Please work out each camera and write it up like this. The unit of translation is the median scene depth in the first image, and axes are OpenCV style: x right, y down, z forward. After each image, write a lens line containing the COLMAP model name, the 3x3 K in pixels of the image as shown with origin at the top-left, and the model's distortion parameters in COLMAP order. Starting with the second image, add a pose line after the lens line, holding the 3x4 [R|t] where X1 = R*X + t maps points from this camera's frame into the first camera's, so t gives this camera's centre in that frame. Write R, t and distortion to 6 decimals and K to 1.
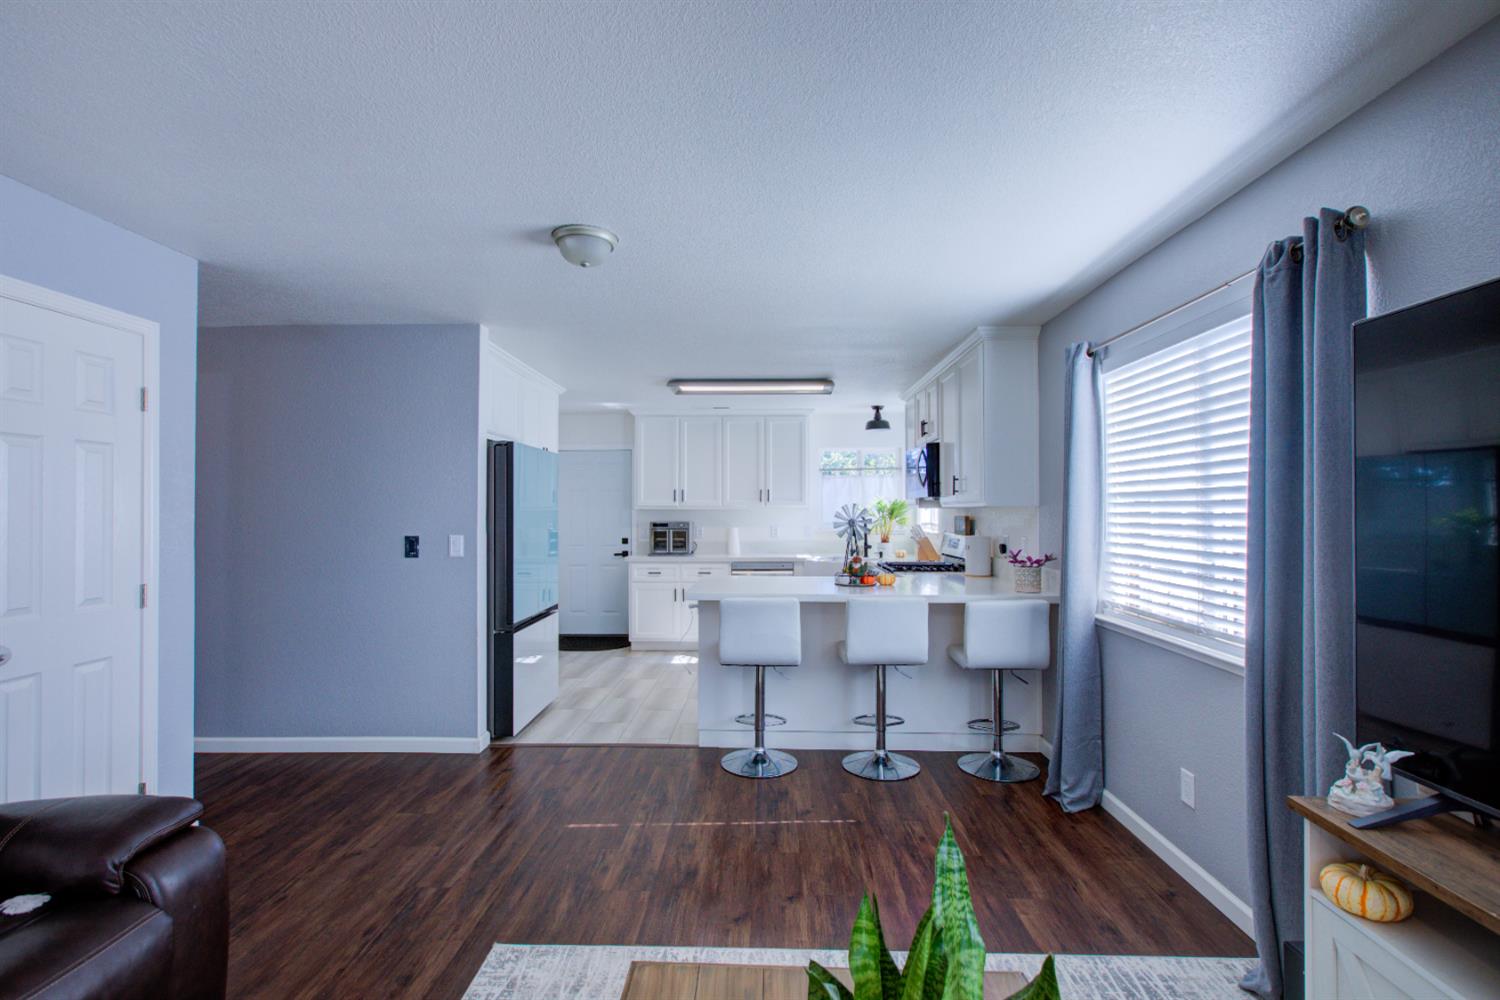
lens RADIAL K [[702.2, 0, 747.8], [0, 702.2, 512.3], [0, 0, 1]] dist [-0.005265, 0.001900]
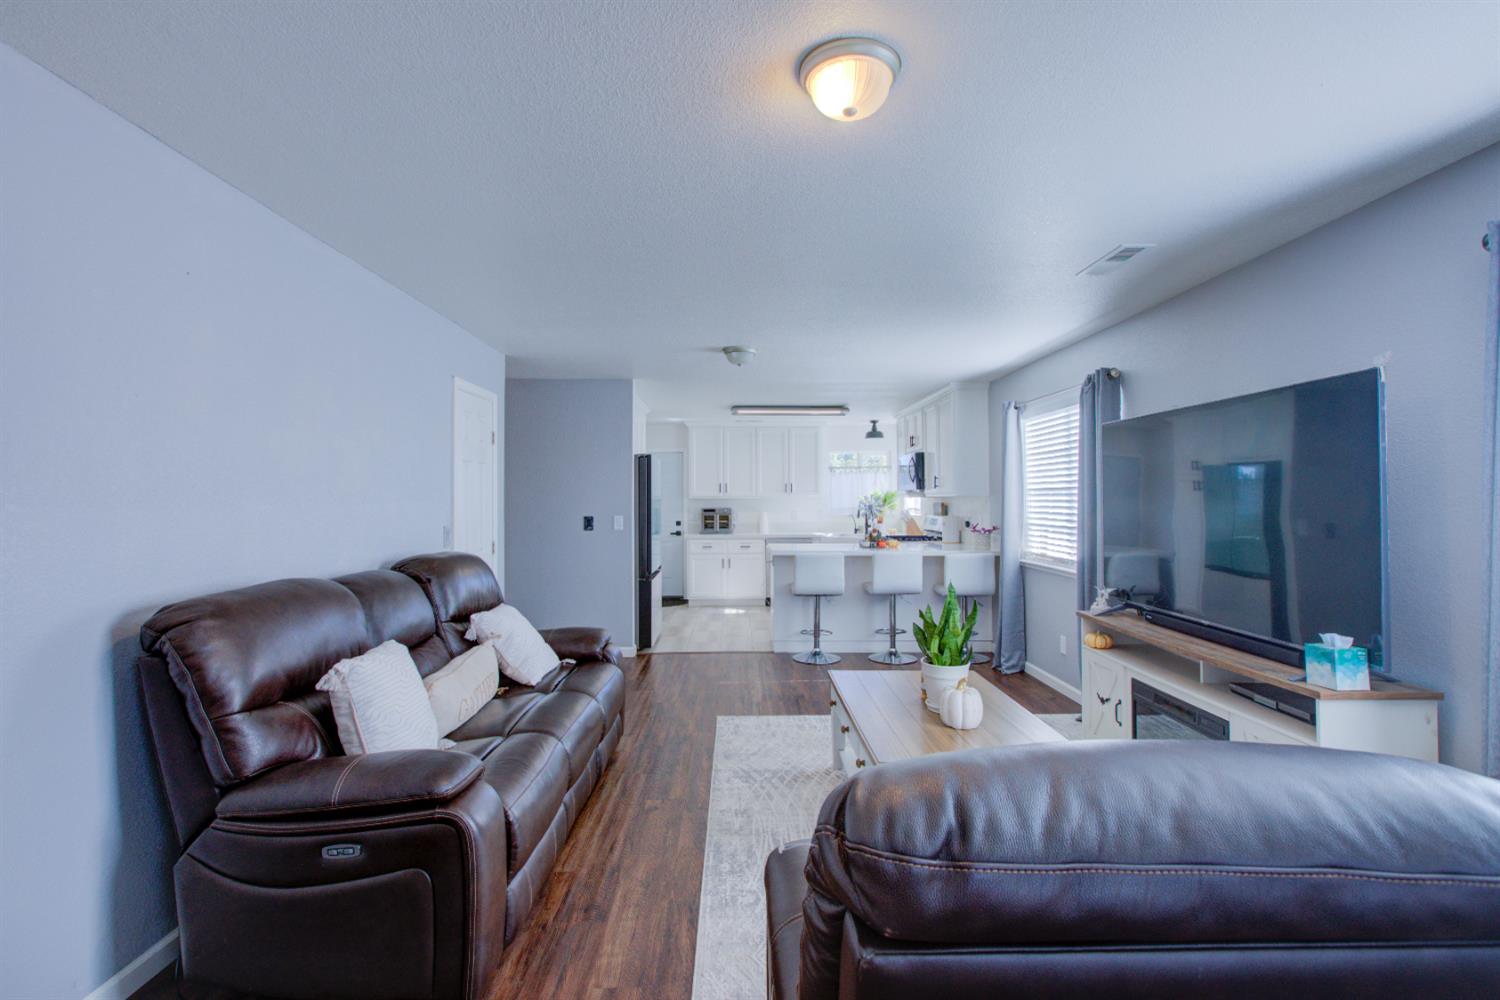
lens RADIAL K [[702.2, 0, 748.3], [0, 702.2, 489.9], [0, 0, 1]] dist [-0.005265, 0.001900]
pose [[0.999045, -0.001668, 0.043659, -0.187747], [0.002367, 0.999869, -0.015984, 0.001477], [-0.043626, 0.016072, 0.998919, -0.531724]]
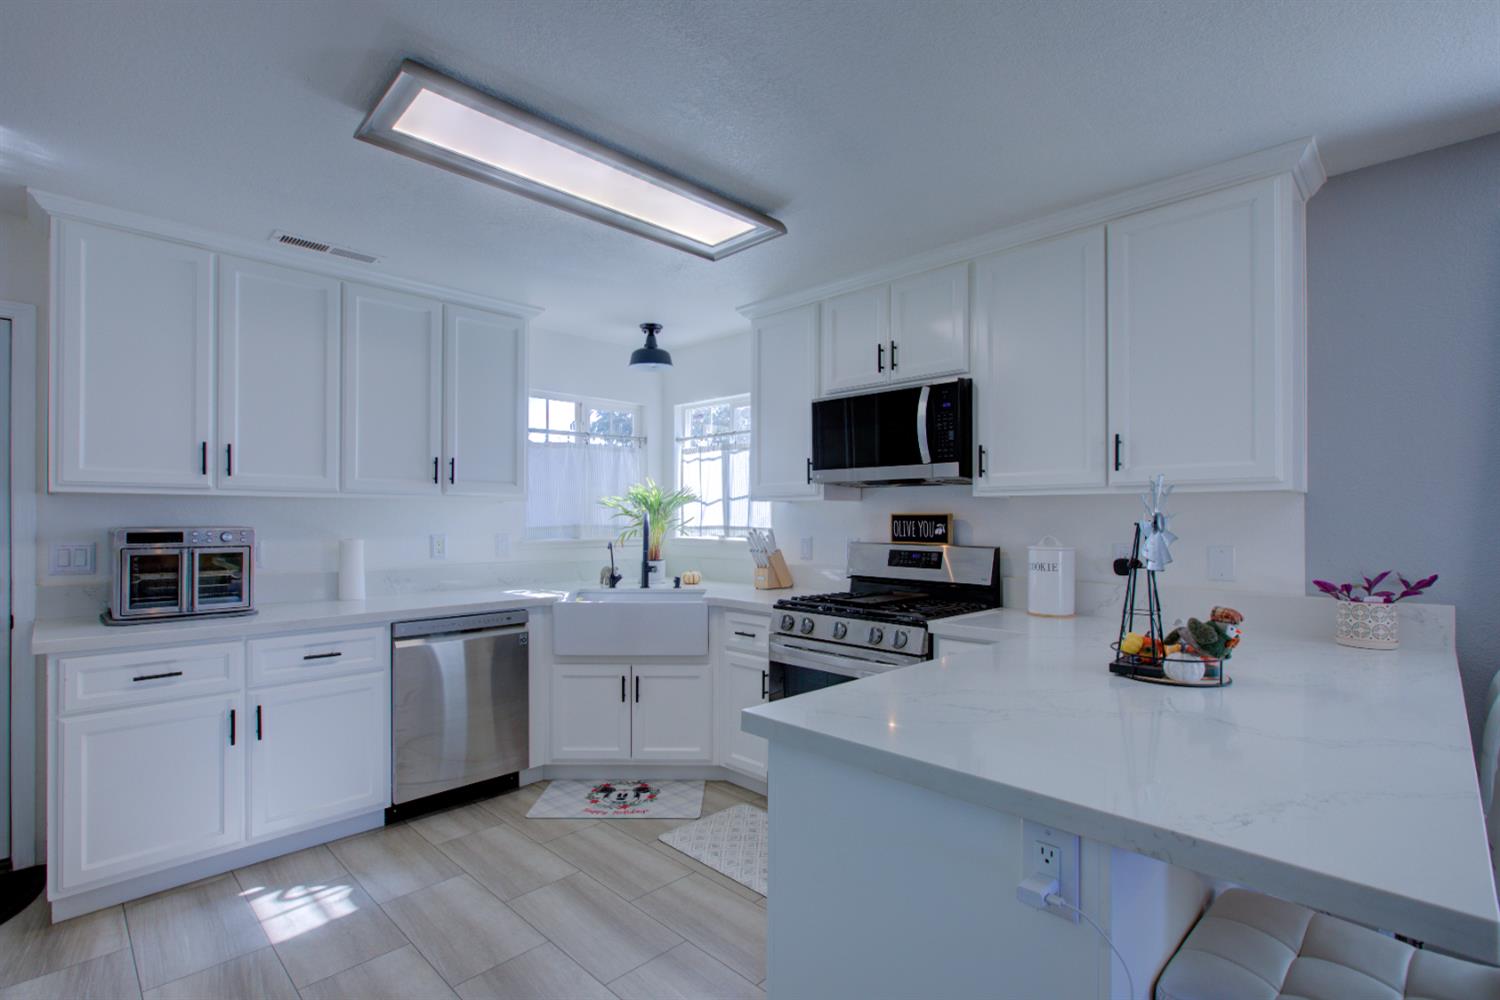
lens RADIAL K [[702.2, 0, 741.5], [0, 702.2, 509.8], [0, 0, 1]] dist [-0.005265, 0.001900]
pose [[0.686302, 0.007477, 0.727278, -0.310665], [-0.003333, 0.999969, -0.007135, 0.009295], [-0.727309, 0.002473, 0.686306, 0.916958]]
